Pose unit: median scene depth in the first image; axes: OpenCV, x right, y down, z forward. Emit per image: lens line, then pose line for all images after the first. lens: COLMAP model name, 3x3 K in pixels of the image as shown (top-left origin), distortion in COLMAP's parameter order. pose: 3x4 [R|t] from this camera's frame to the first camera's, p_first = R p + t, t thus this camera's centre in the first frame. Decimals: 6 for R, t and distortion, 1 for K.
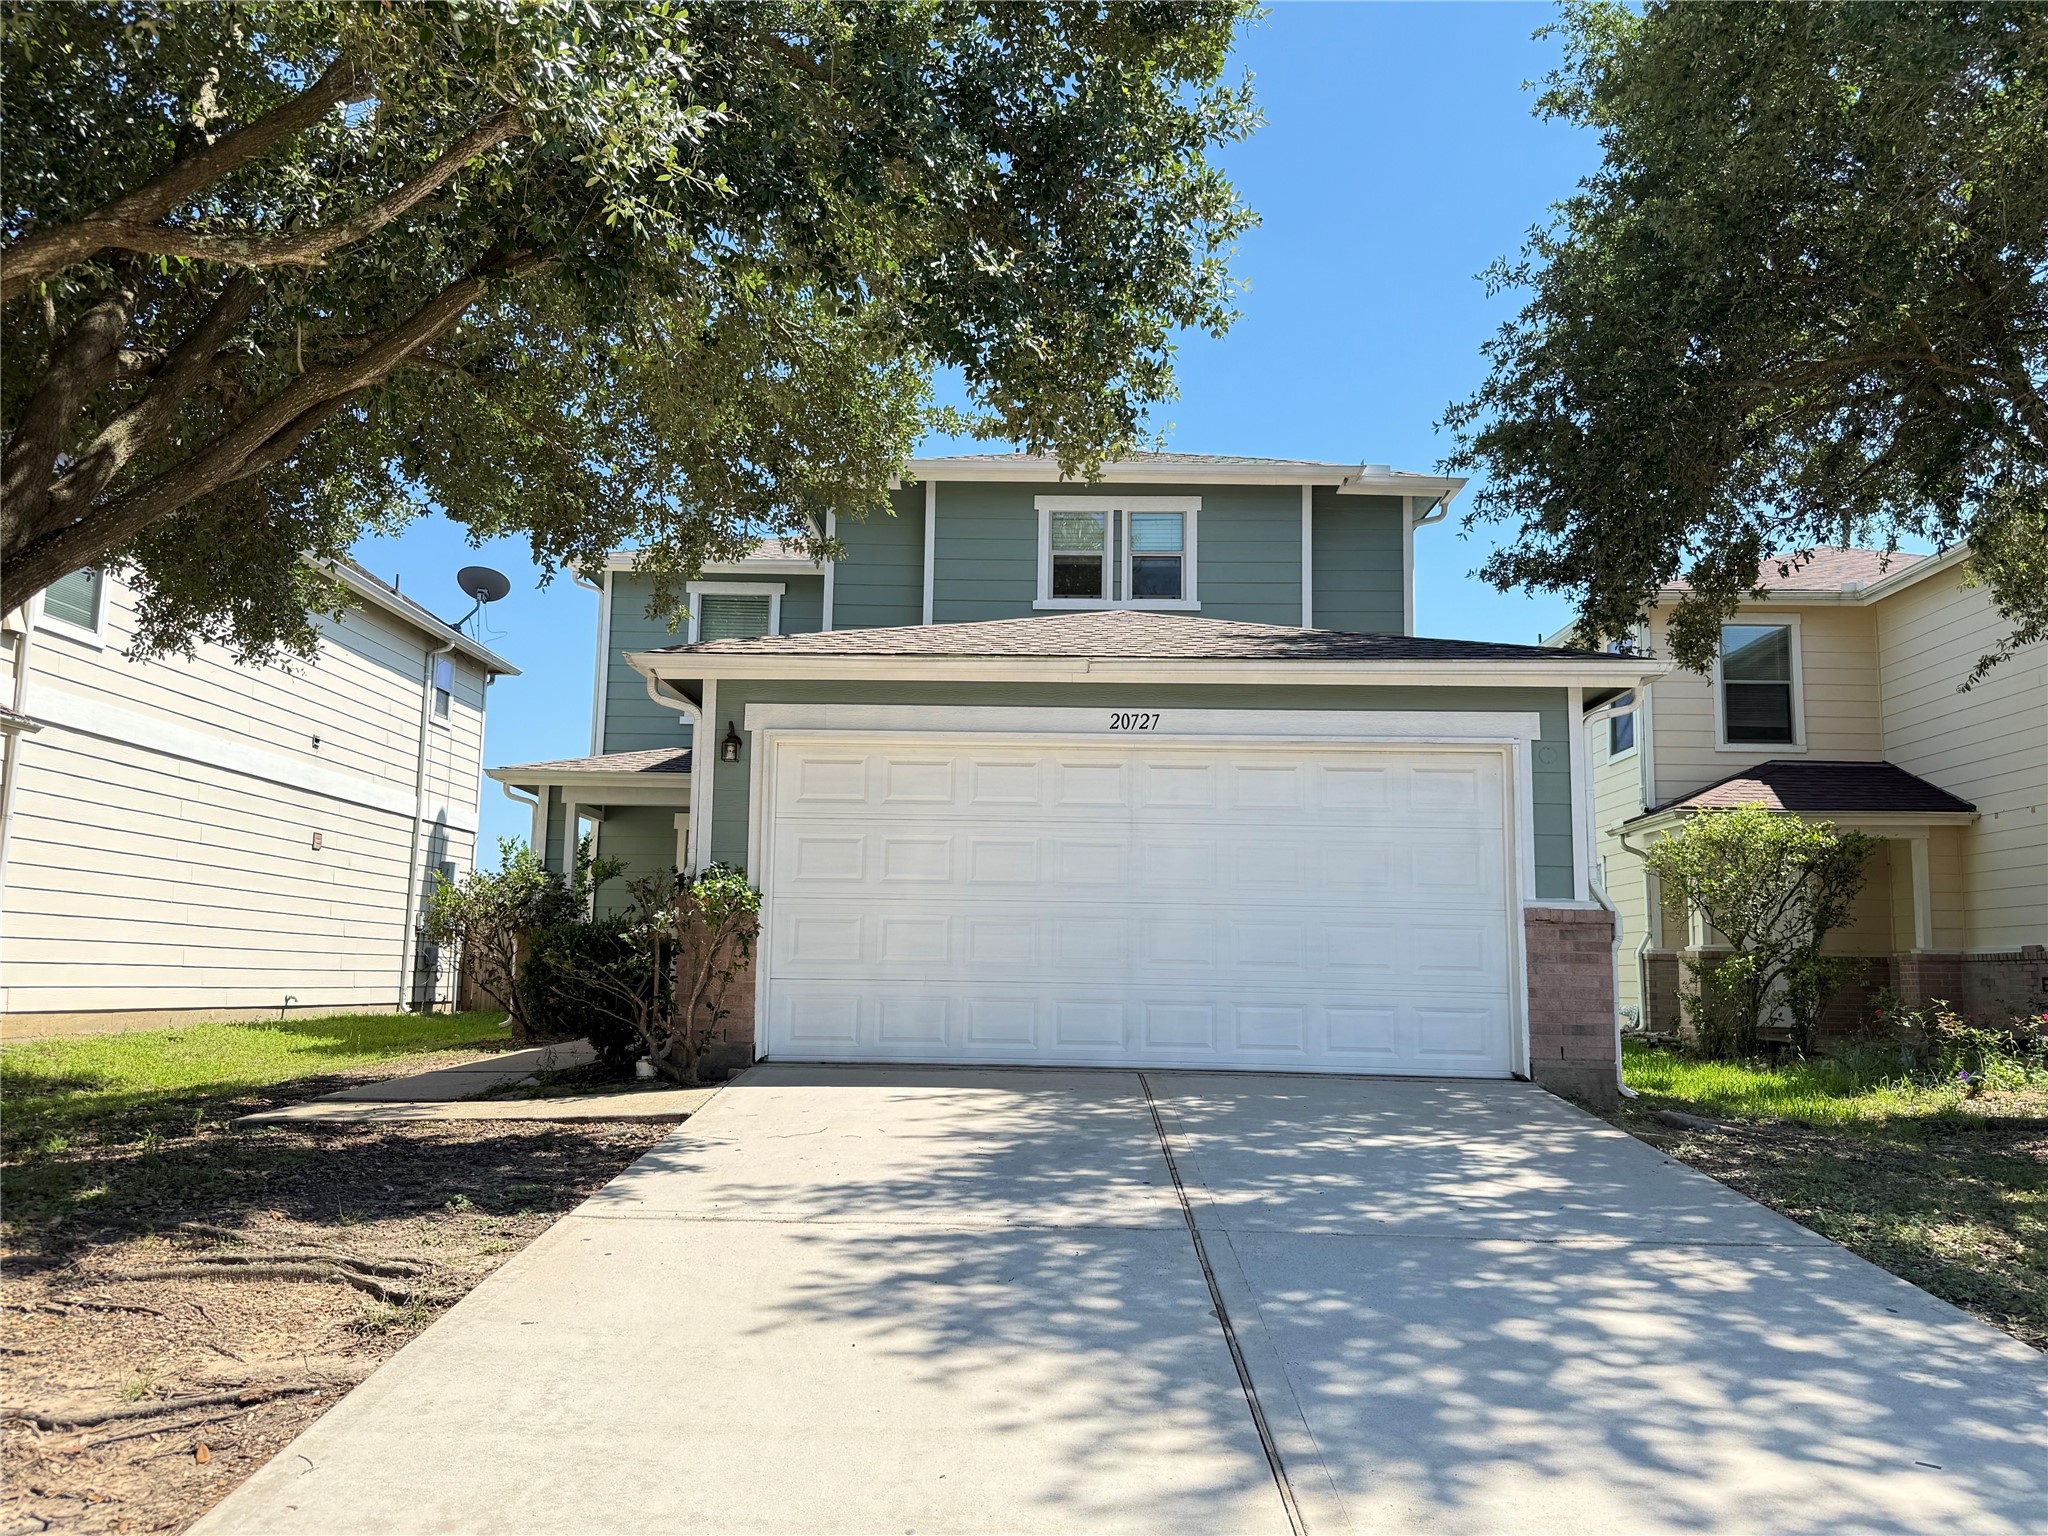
lens RADIAL K [[1569.9, 0, 1024.0], [0, 1569.9, 768.0], [0, 0, 1]] dist [0.002864, 0.000328]
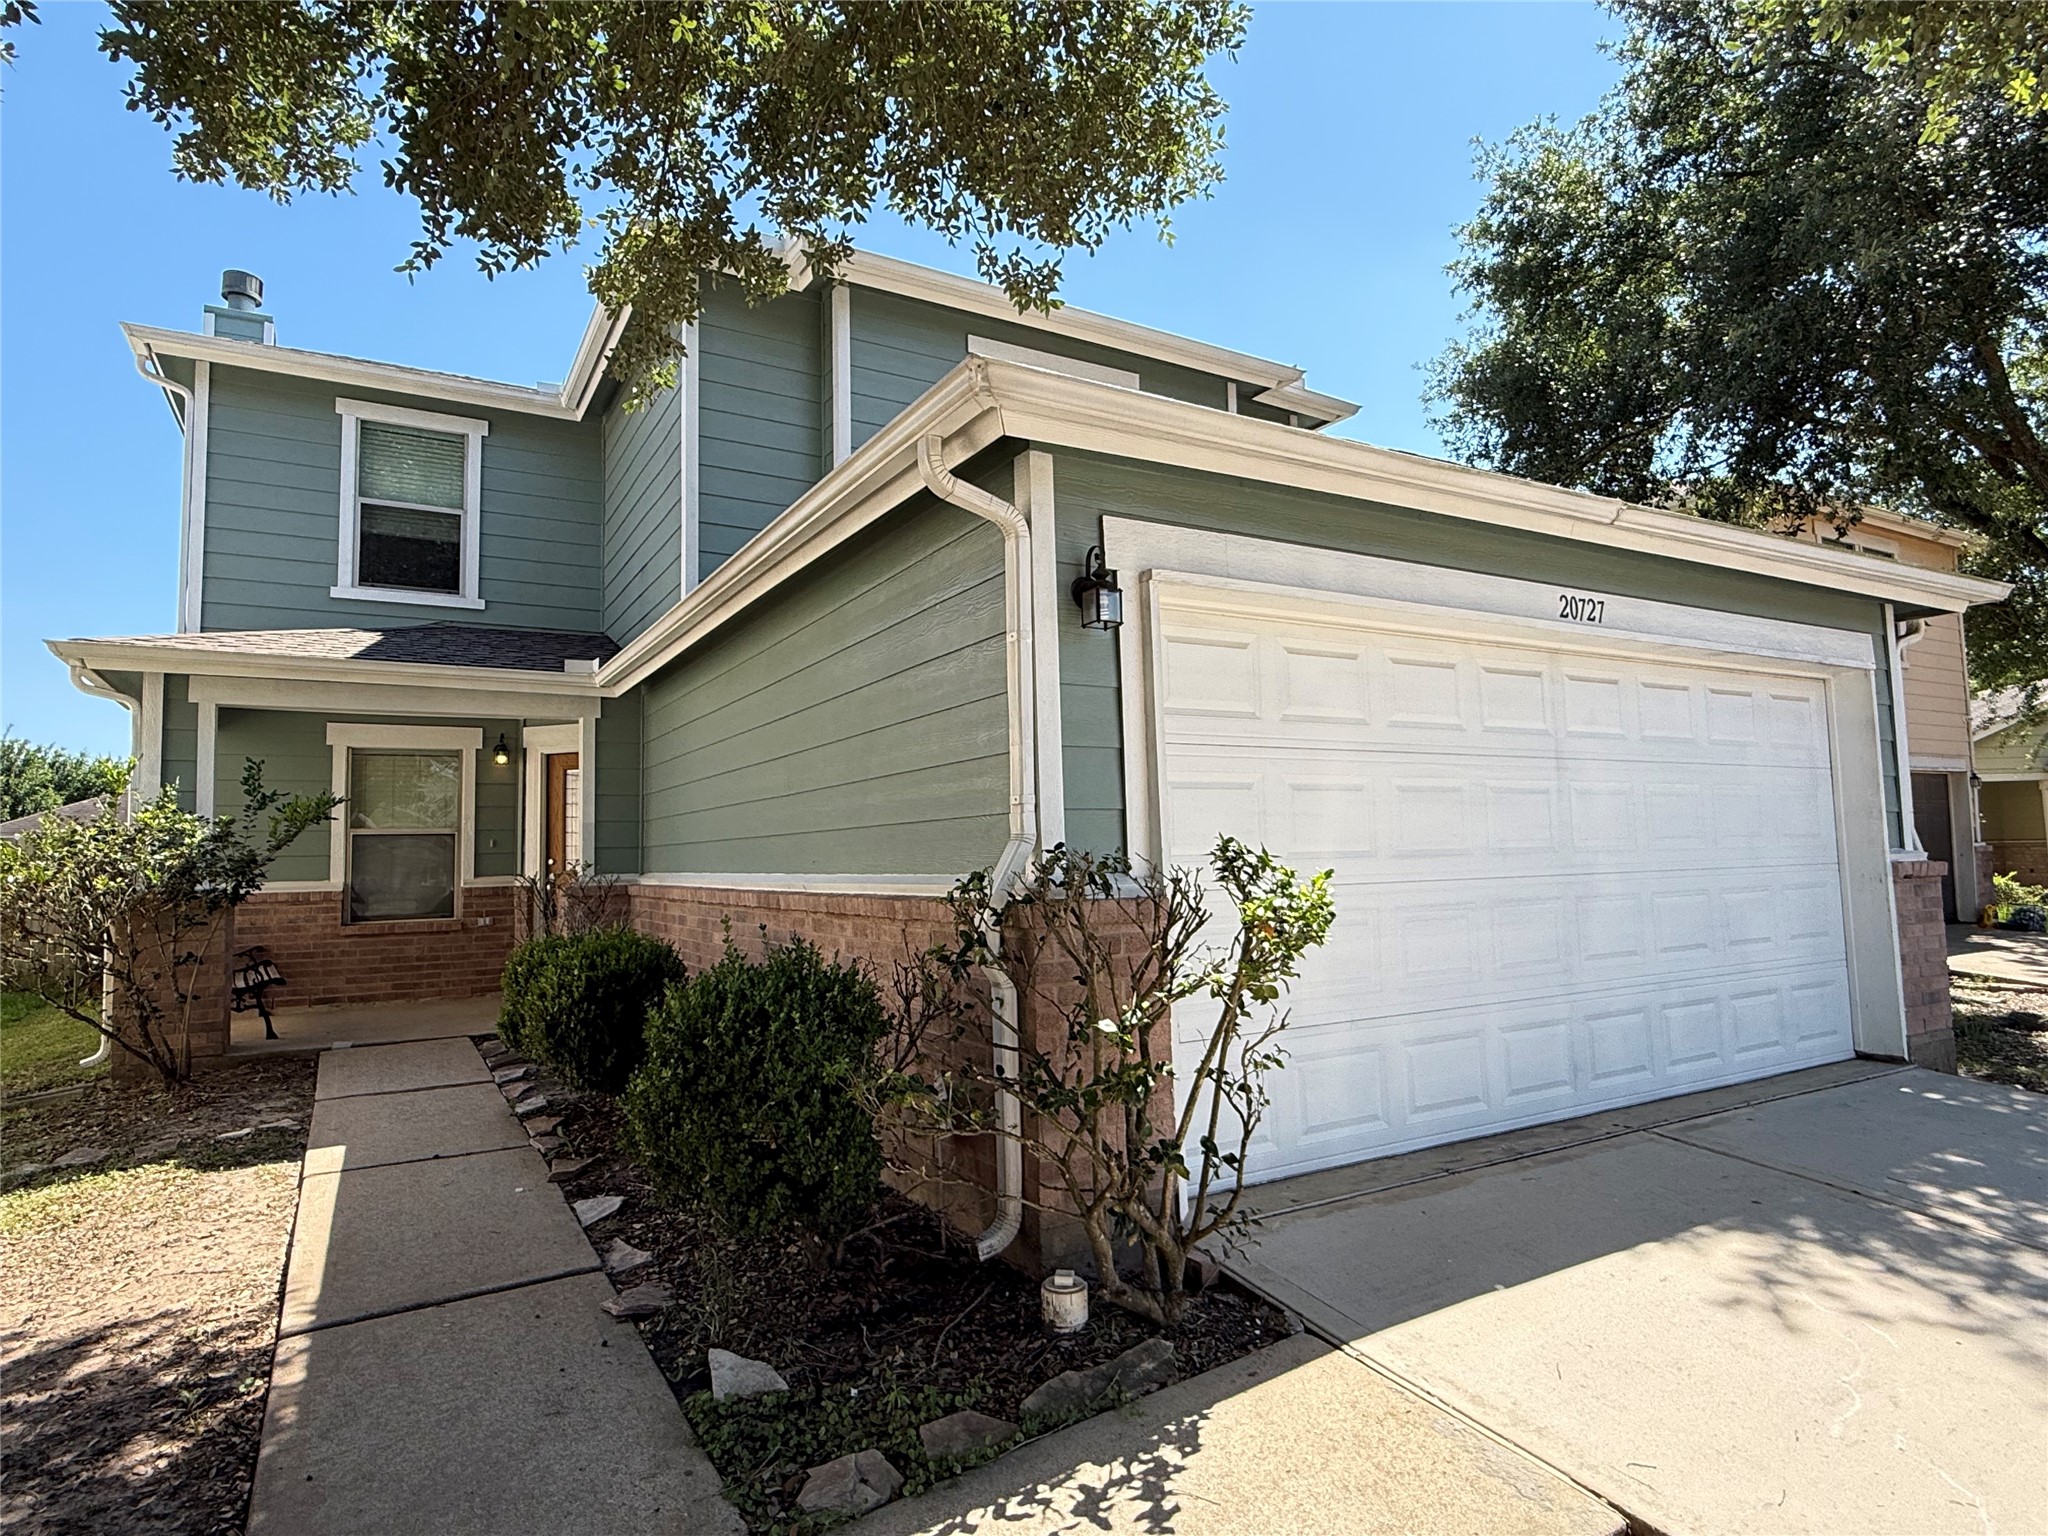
lens RADIAL K [[1135.9, 0, 1024.0], [0, 1135.9, 768.0], [0, 0, 1]] dist [-0.017733, -0.000376]
pose [[0.851121, 0.002876, 0.524962, -0.389776], [-0.033425, 0.998253, 0.048723, 0.023080], [-0.523904, -0.059016, 0.849730, 0.704088]]
